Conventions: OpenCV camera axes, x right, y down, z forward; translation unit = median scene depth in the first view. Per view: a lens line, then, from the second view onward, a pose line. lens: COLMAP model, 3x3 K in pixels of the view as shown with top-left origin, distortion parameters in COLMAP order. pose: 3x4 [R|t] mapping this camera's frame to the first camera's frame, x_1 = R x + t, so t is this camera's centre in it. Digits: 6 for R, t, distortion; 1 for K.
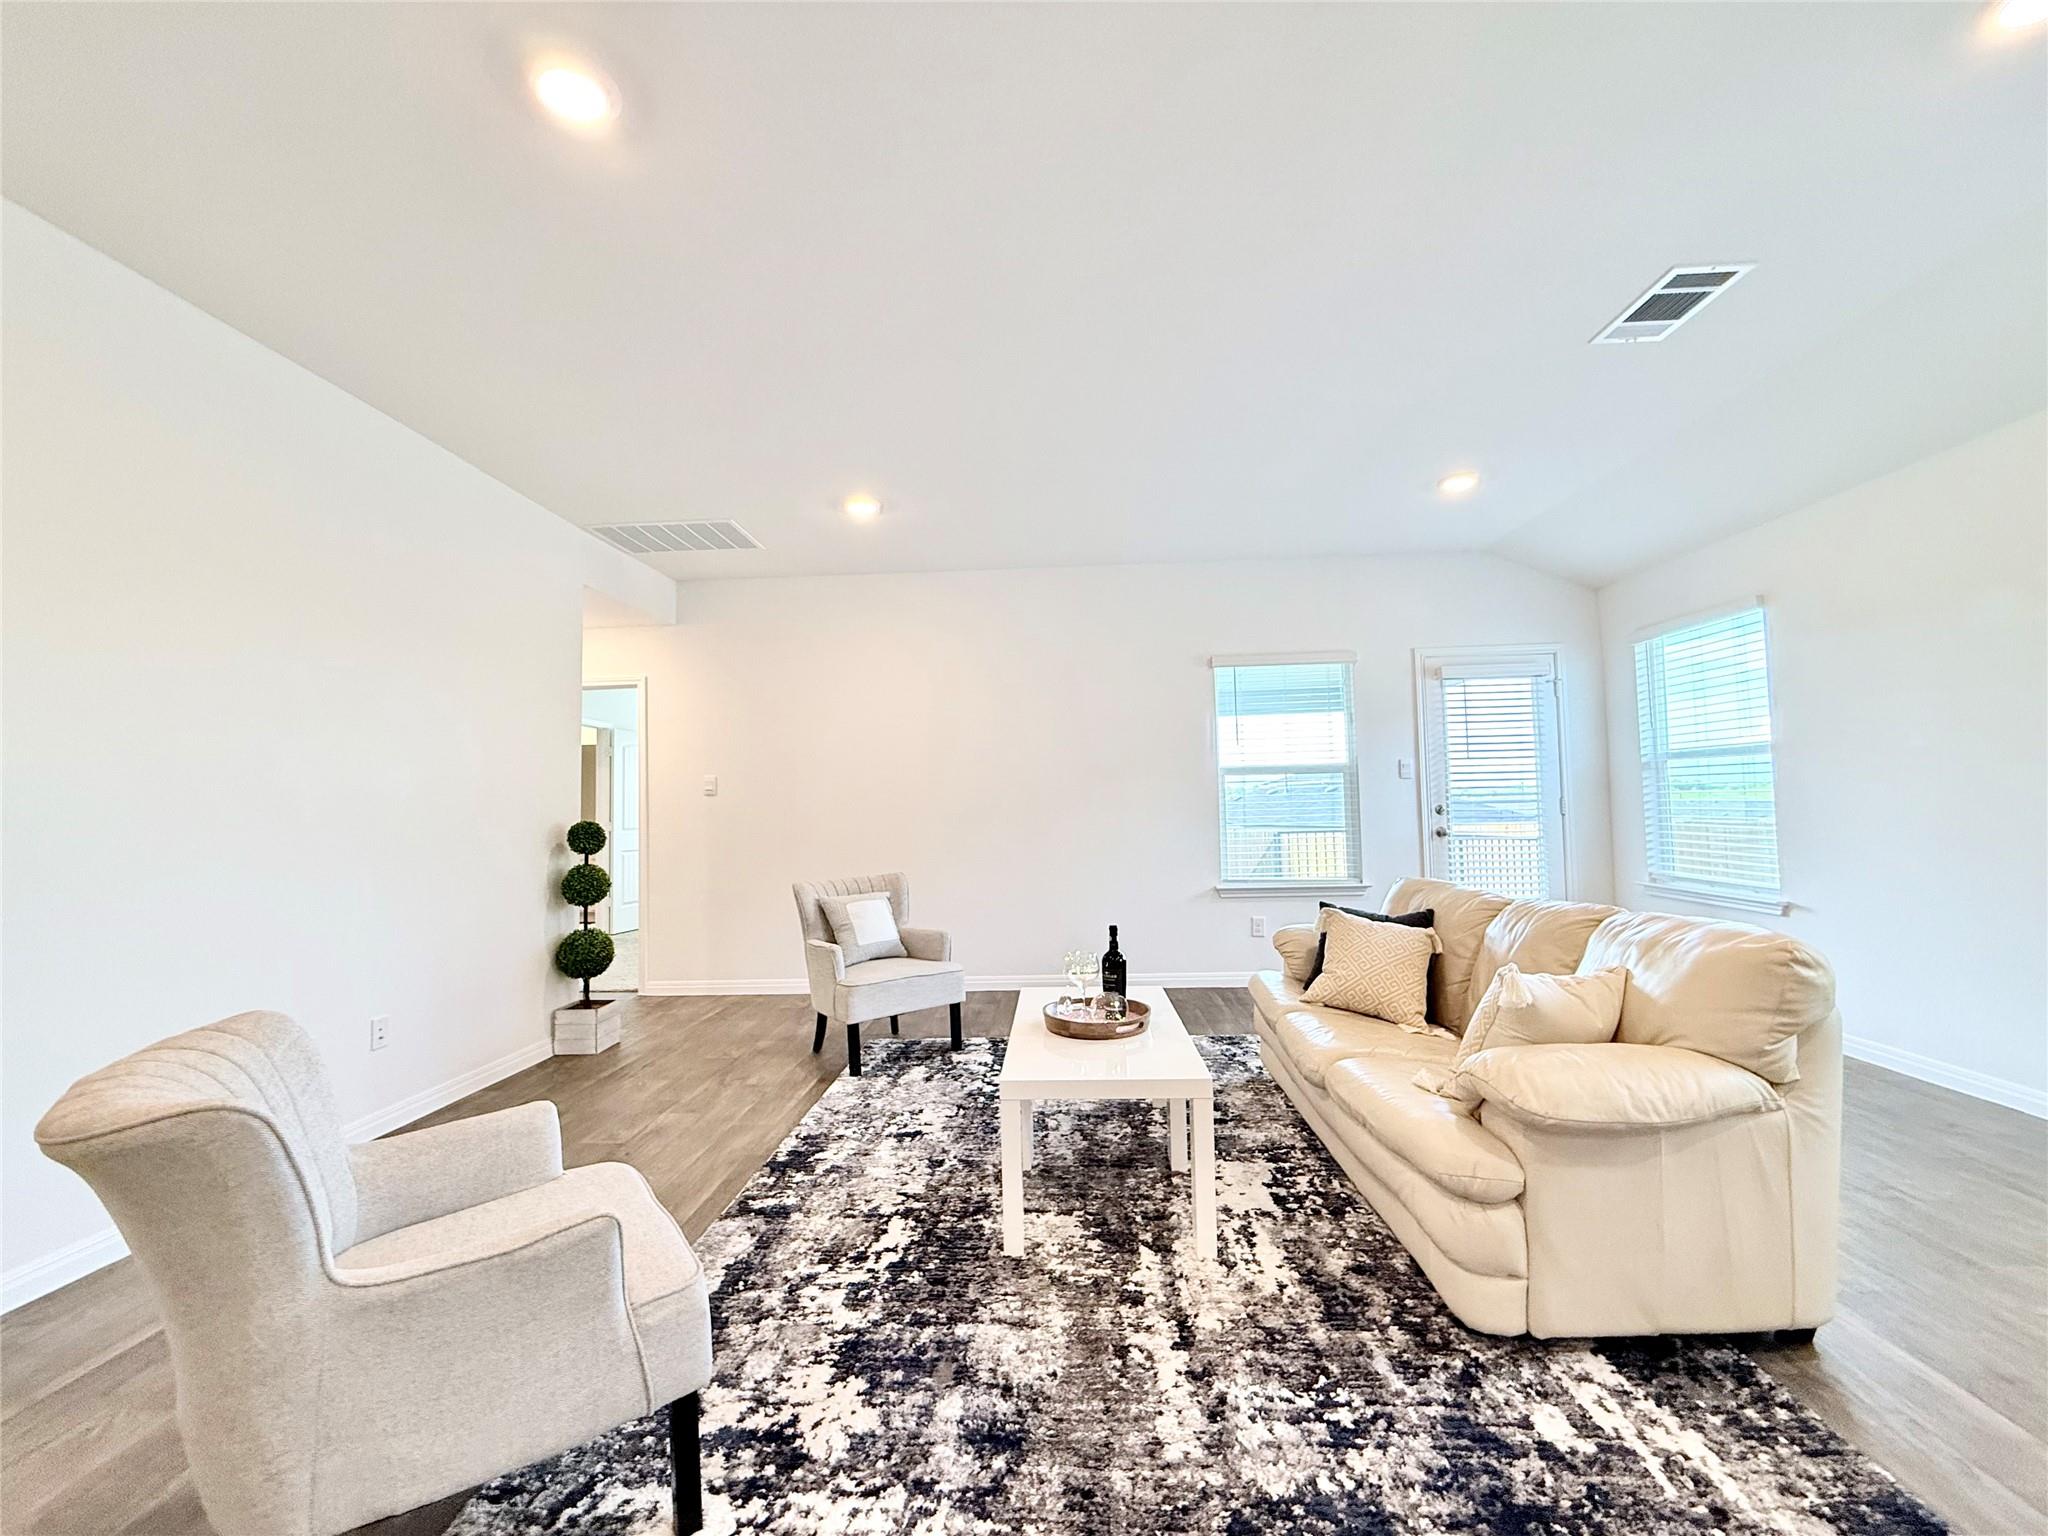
lens RADIAL K [[813.7, 0, 1024.0], [0, 813.7, 768.0], [0, 0, 1]] dist [-0.000172, -0.000380]
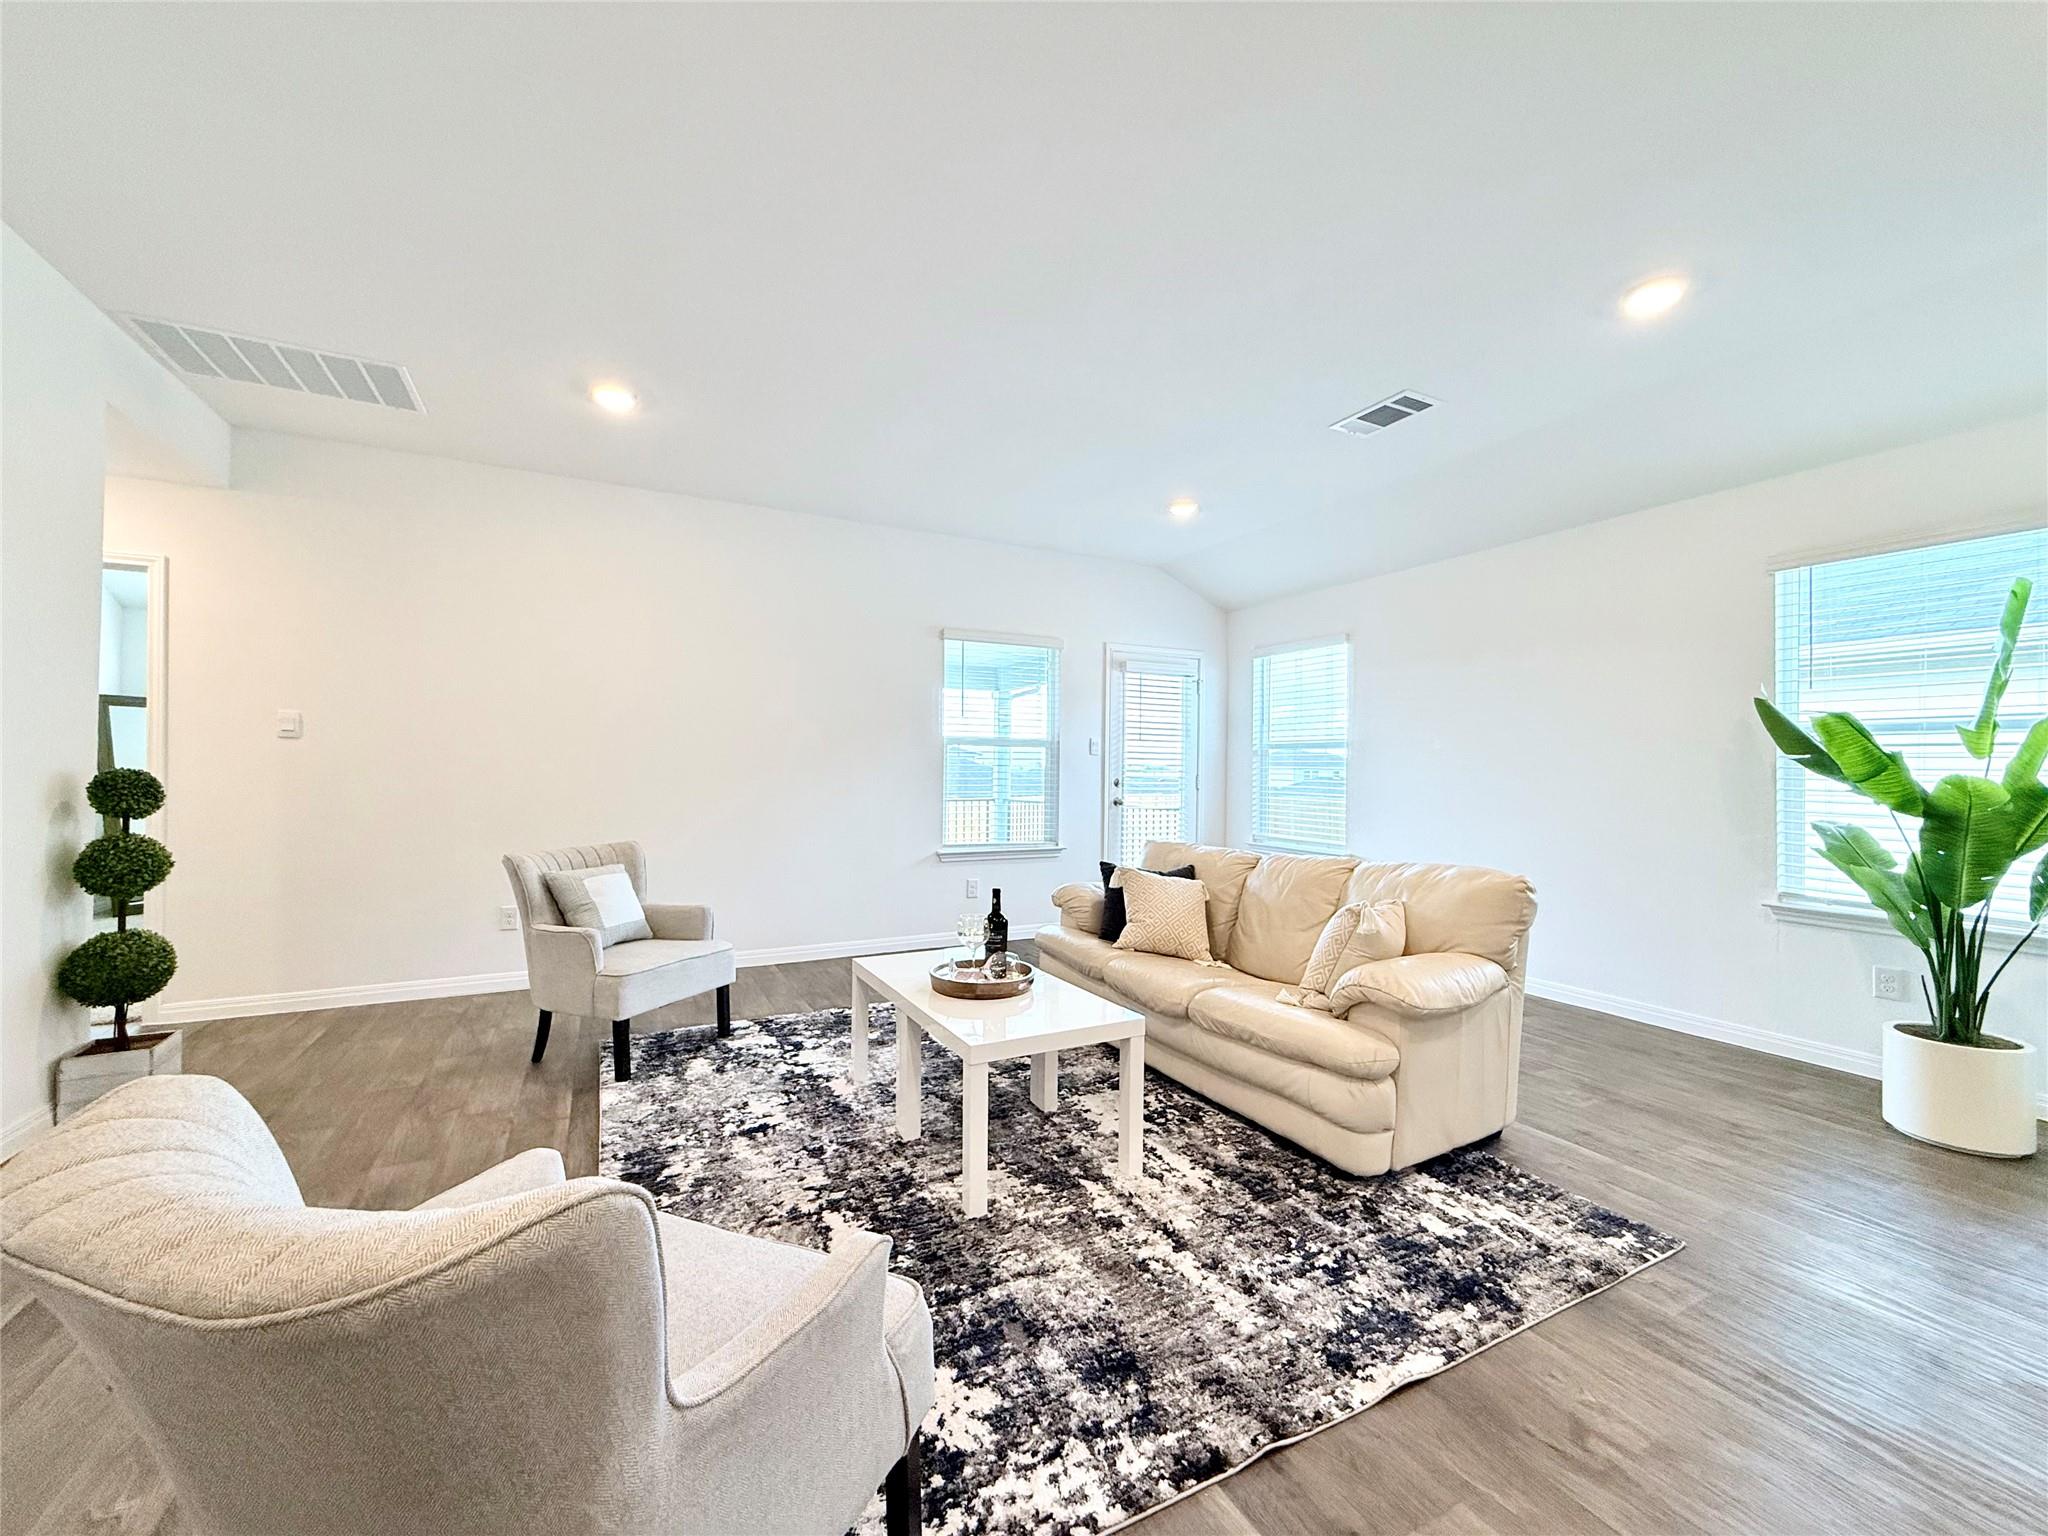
lens RADIAL K [[816.9, 0, 1024.0], [0, 816.9, 768.0], [0, 0, 1]] dist [-0.000490, 0.000215]
pose [[0.862308, 0.033461, 0.505277, -0.512999], [-0.053436, 0.998256, 0.025086, 0.019976], [-0.503557, -0.048632, 0.862592, 0.135392]]
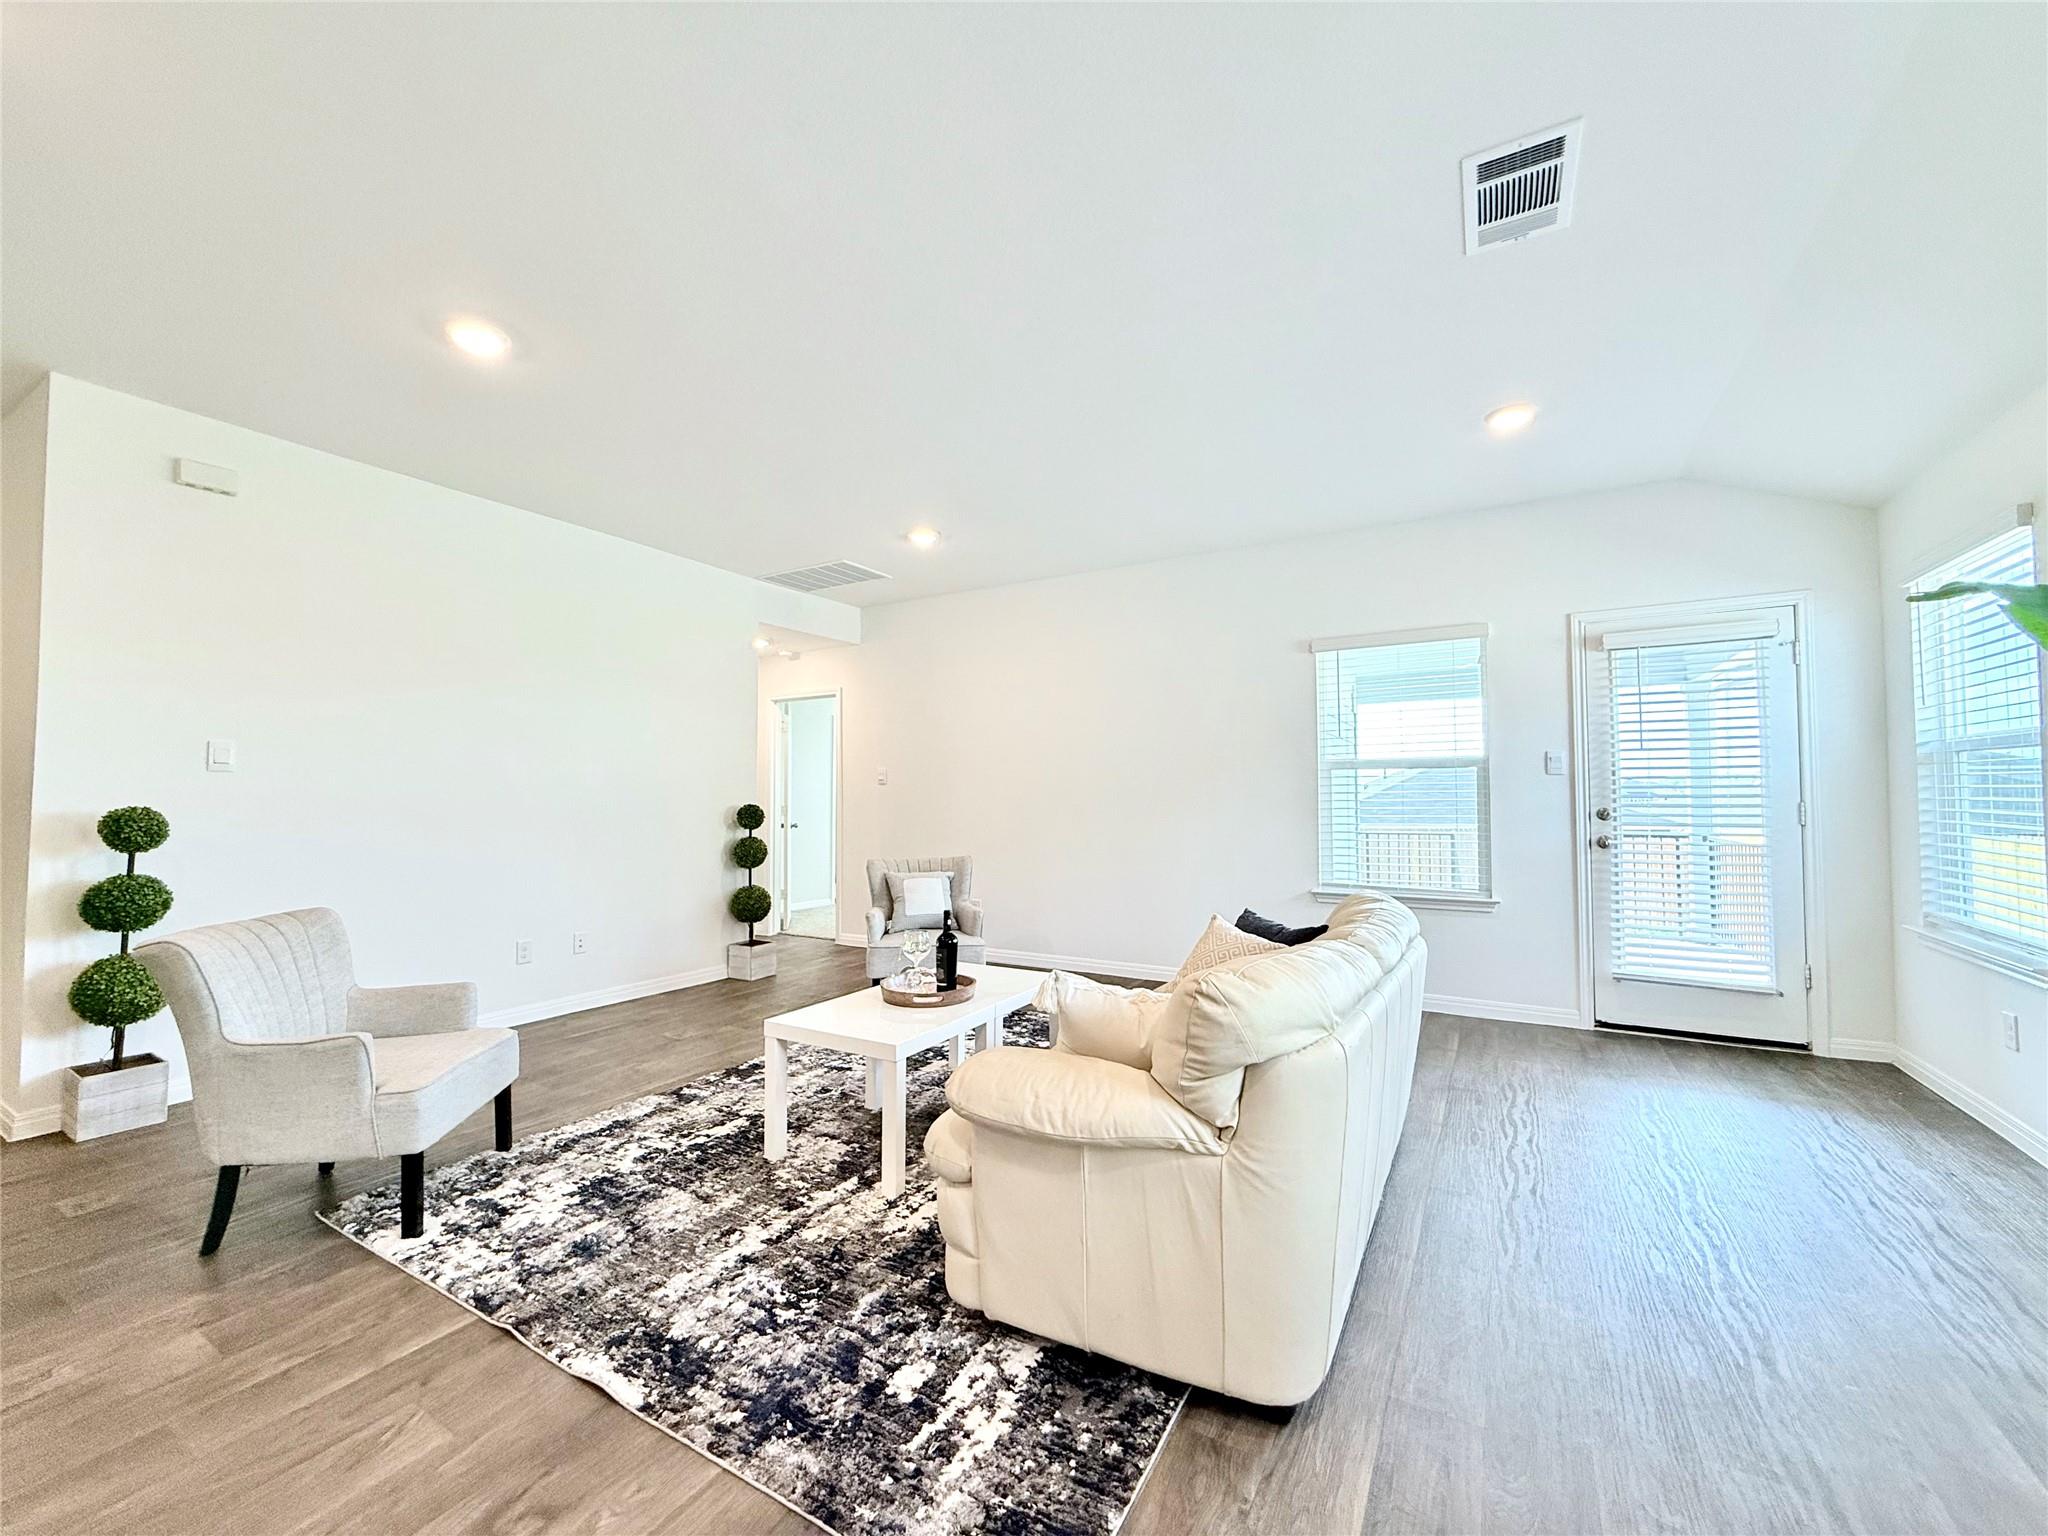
lens RADIAL K [[813.7, 0, 1024.0], [0, 813.7, 768.0], [0, 0, 1]] dist [-0.000172, -0.000380]
pose [[0.888186, 0.003277, -0.459473, 0.955280], [0.005541, 0.999825, 0.017841, -0.028769], [0.459451, -0.018392, 0.888013, 0.075655]]
